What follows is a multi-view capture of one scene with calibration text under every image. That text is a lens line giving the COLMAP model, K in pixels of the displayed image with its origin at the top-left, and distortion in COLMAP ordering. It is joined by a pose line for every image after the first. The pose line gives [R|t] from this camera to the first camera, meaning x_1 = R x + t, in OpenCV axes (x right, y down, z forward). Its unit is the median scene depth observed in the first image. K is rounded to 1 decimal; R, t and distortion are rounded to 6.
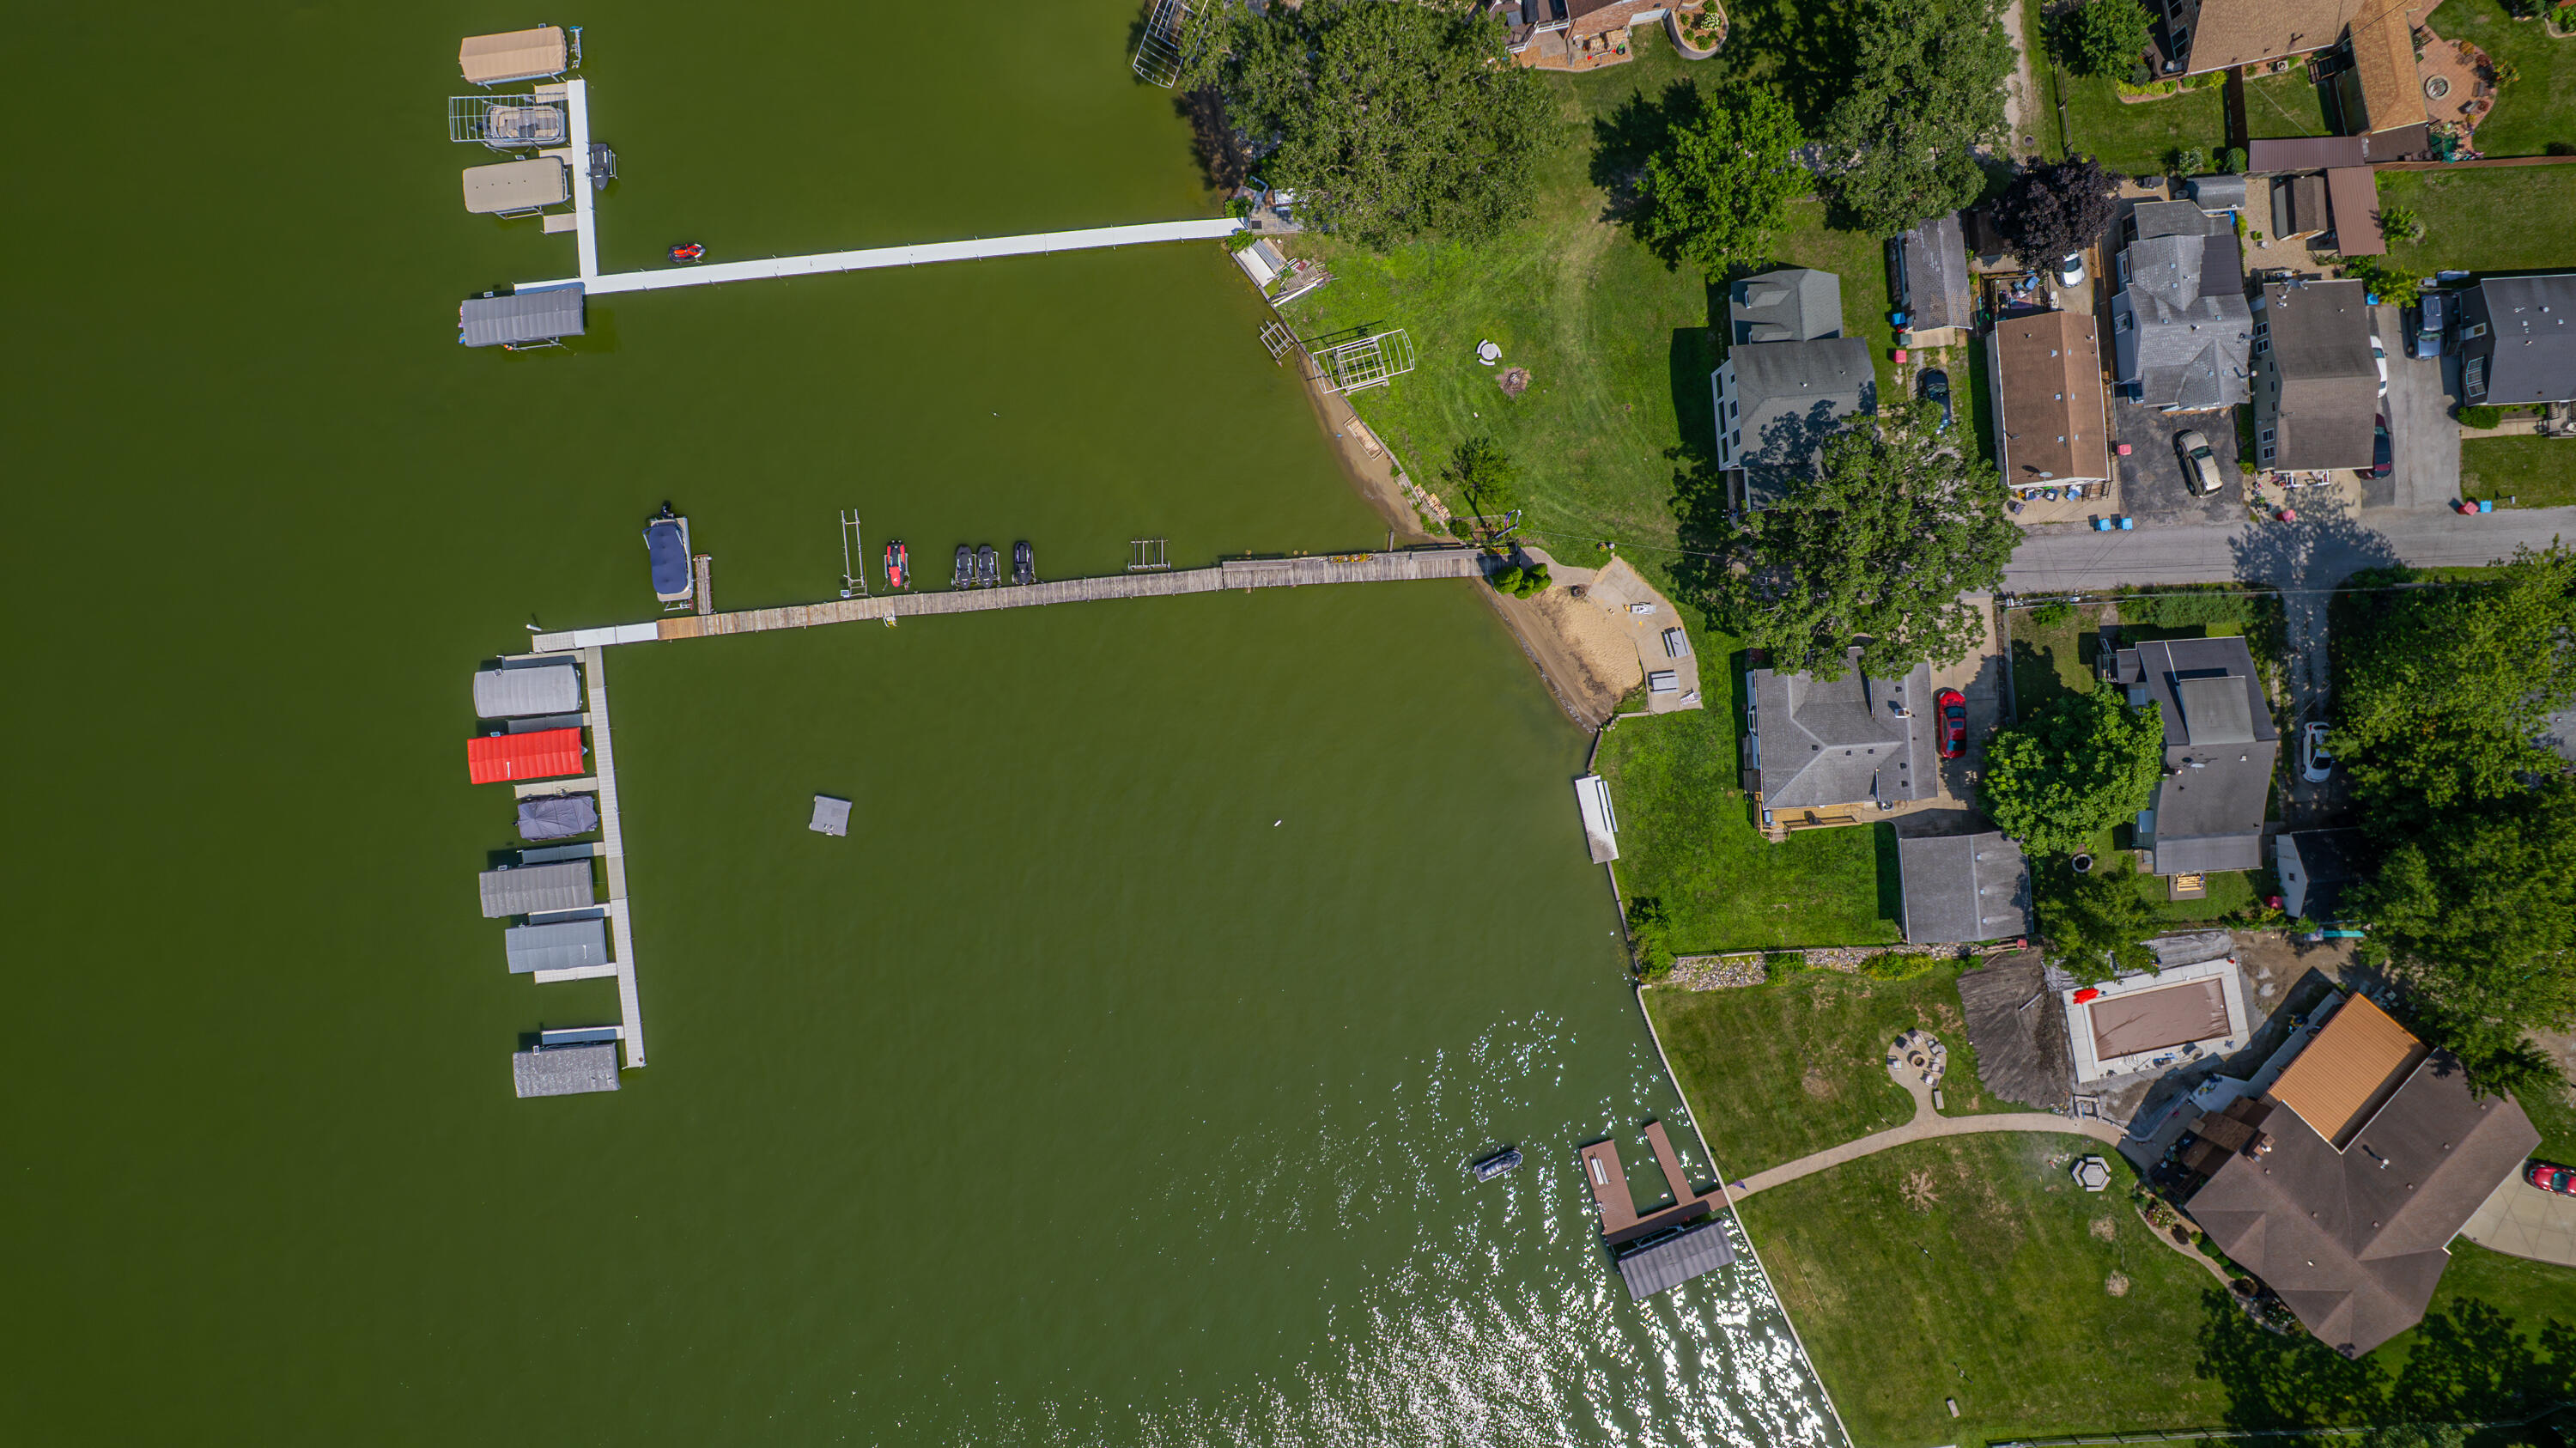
lens RADIAL K [[1659.0, 0, 1284.1], [0, 1659.0, 680.6], [0, 0, 1]] dist [-0.089566, 0.087579]
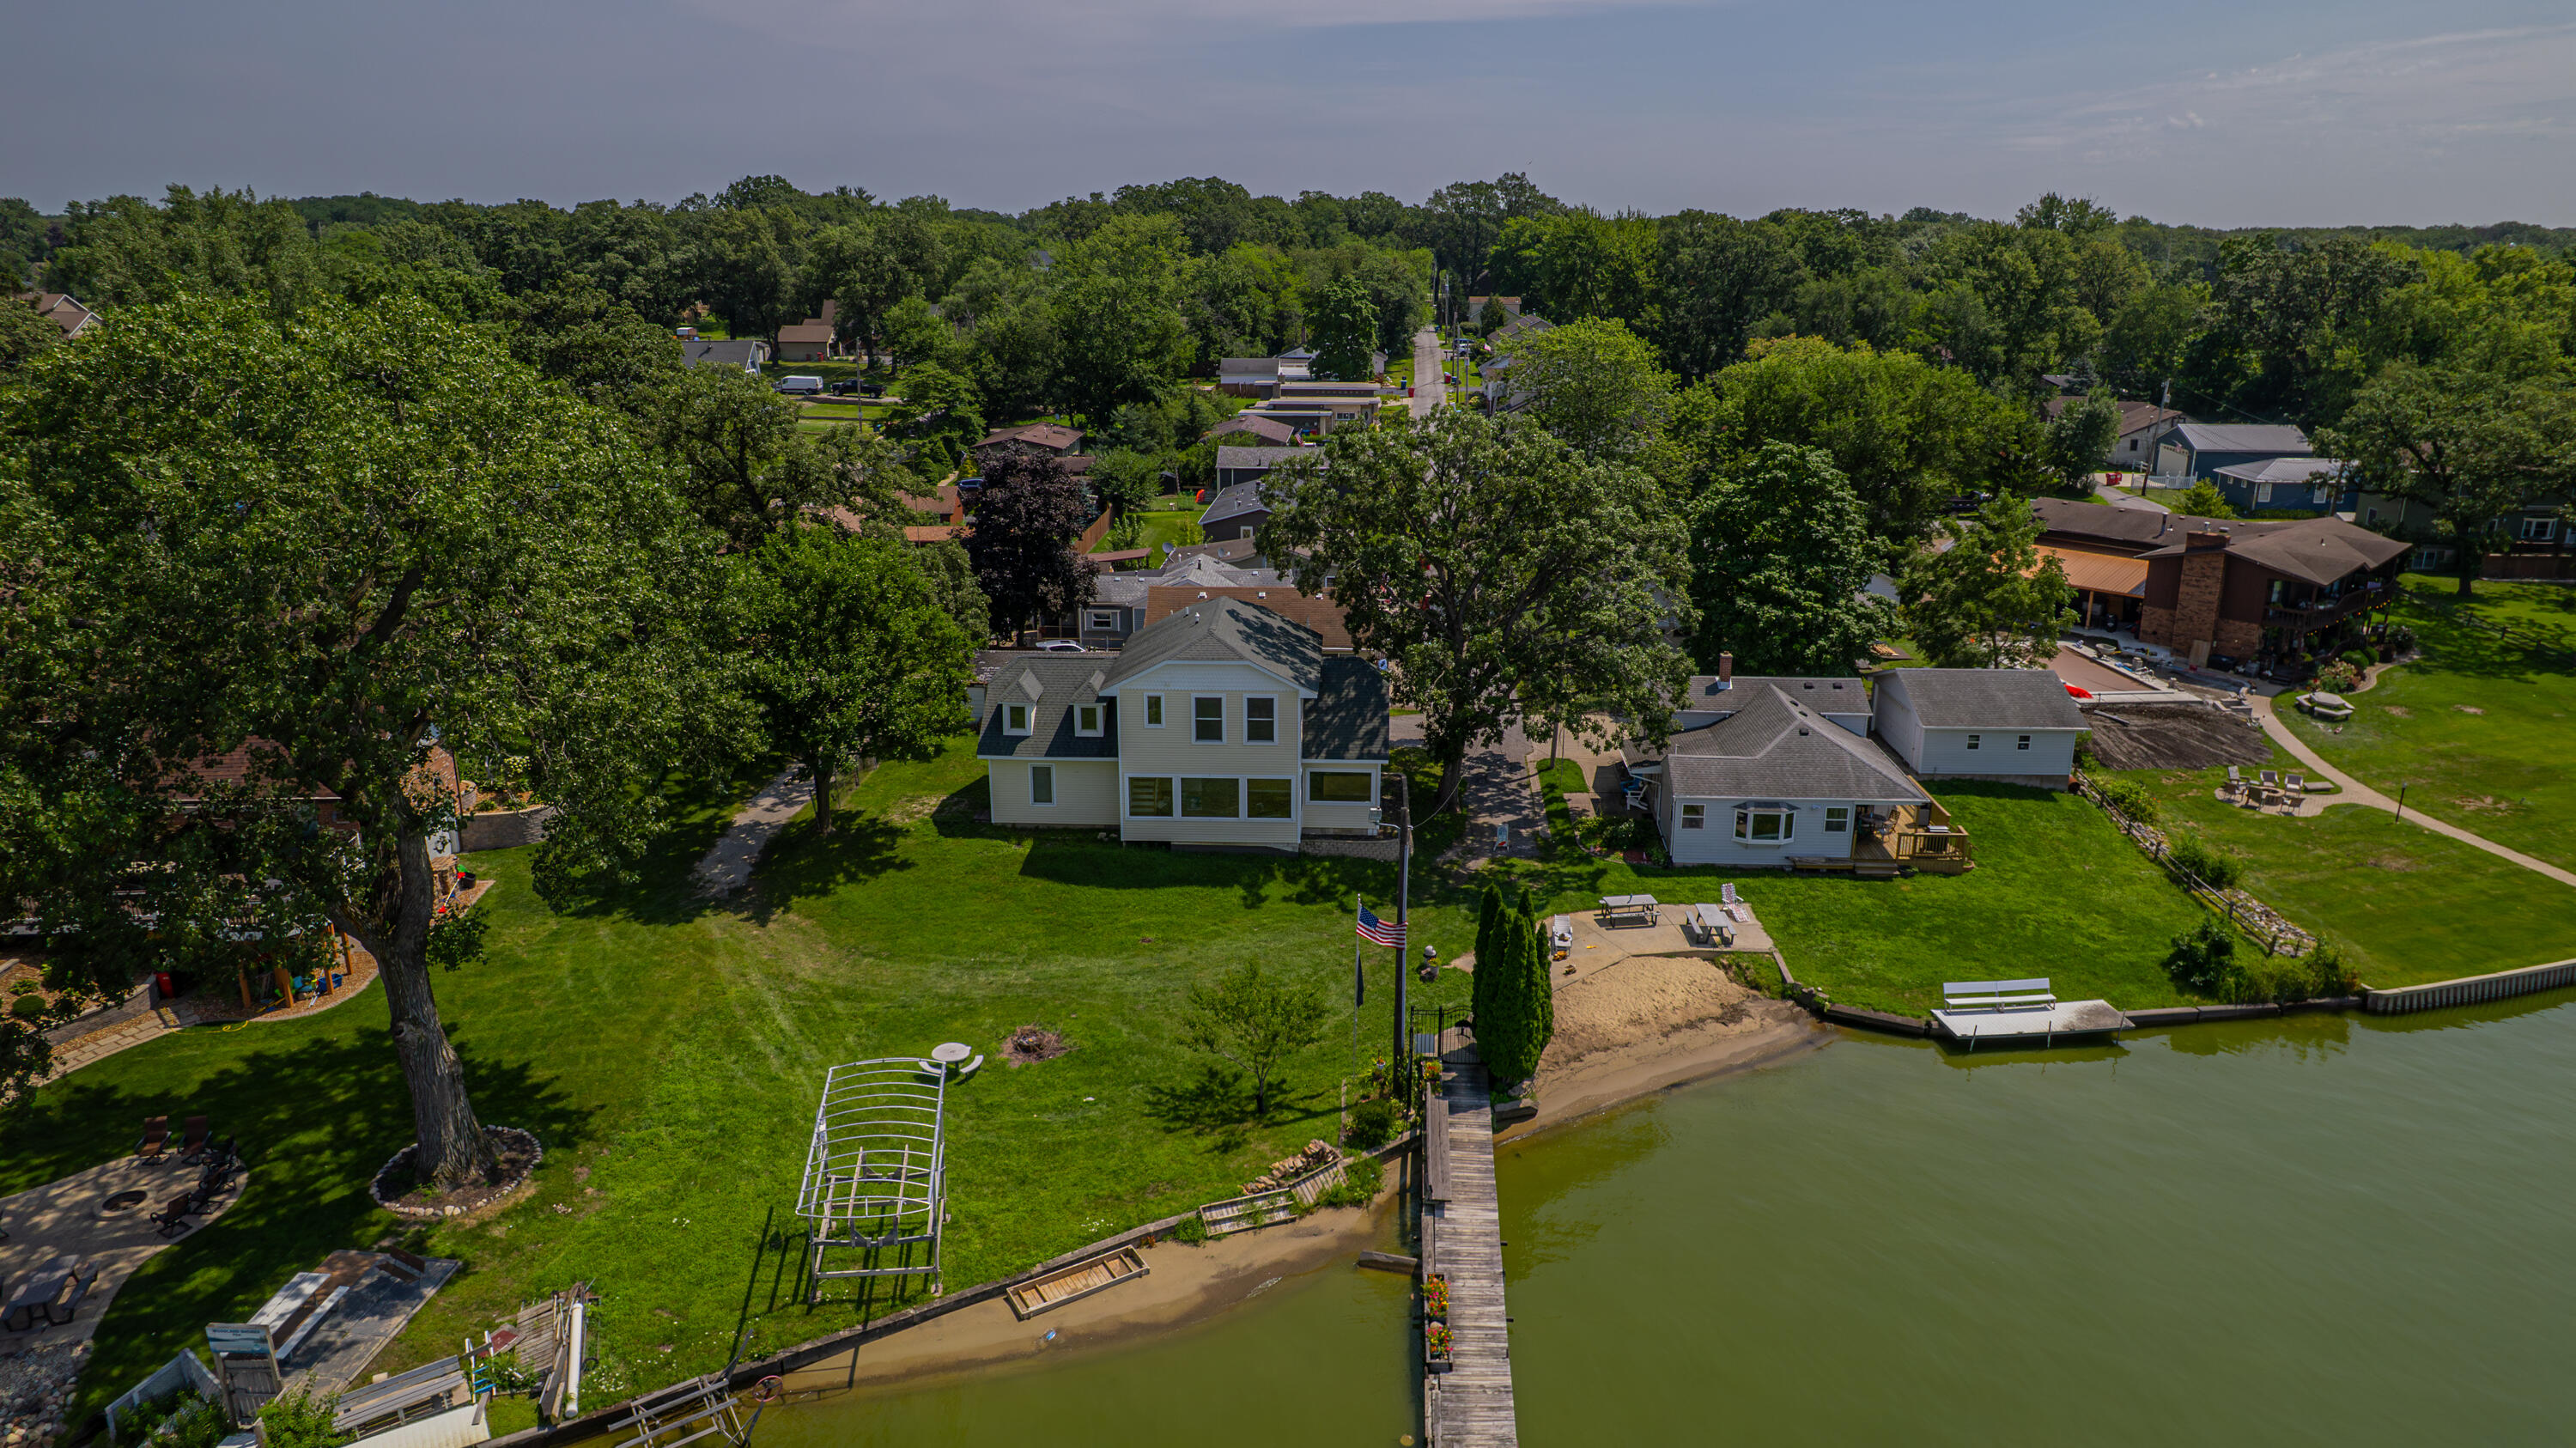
lens RADIAL K [[1599.5, 0, 1288.0], [0, 1599.5, 724.0], [0, 0, 1]] dist [-0.046954, 0.000262]
pose [[0.118152, -0.271755, 0.955086, -0.222028], [0.992928, 0.043520, -0.110450, -0.074130], [-0.011550, 0.961382, 0.274976, 0.806635]]
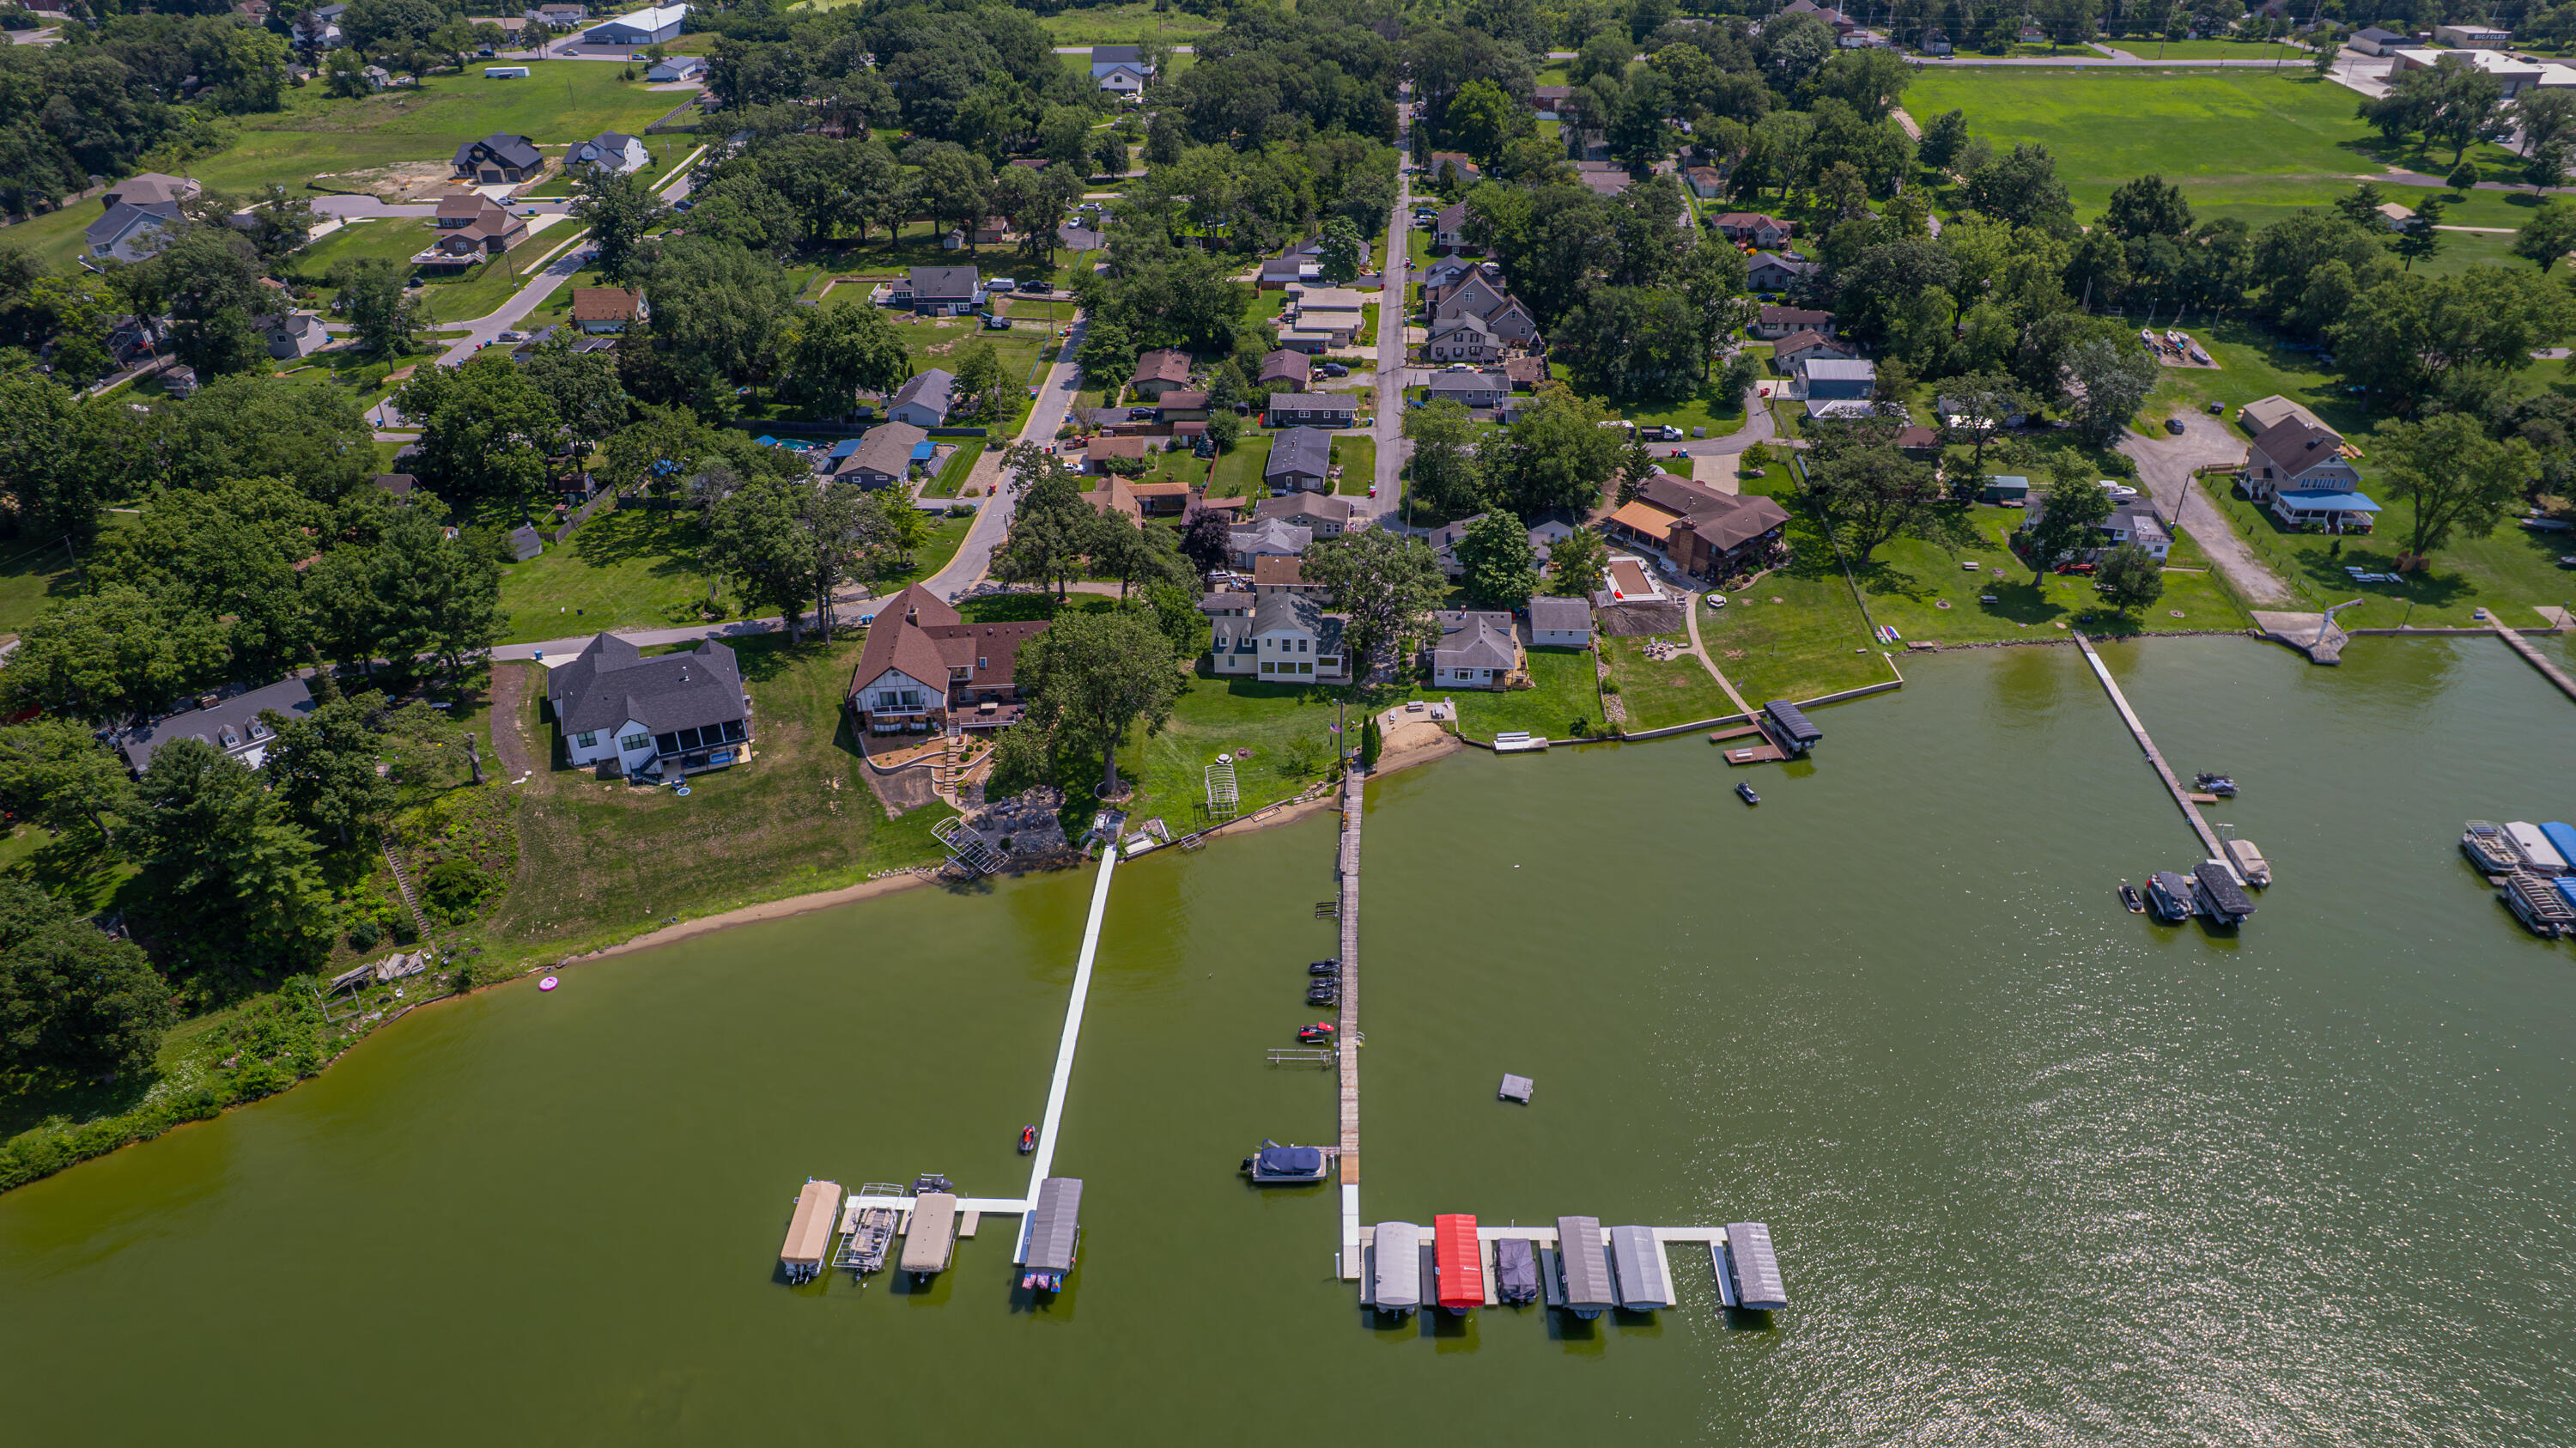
lens RADIAL K [[1659.0, 0, 1284.1], [0, 1659.0, 680.6], [0, 0, 1]] dist [-0.089566, 0.087579]
pose [[0.124615, -0.504271, 0.854507, -1.183193], [0.992205, 0.063673, -0.107120, 0.023354], [-0.000391, 0.861195, 0.508275, 0.128131]]
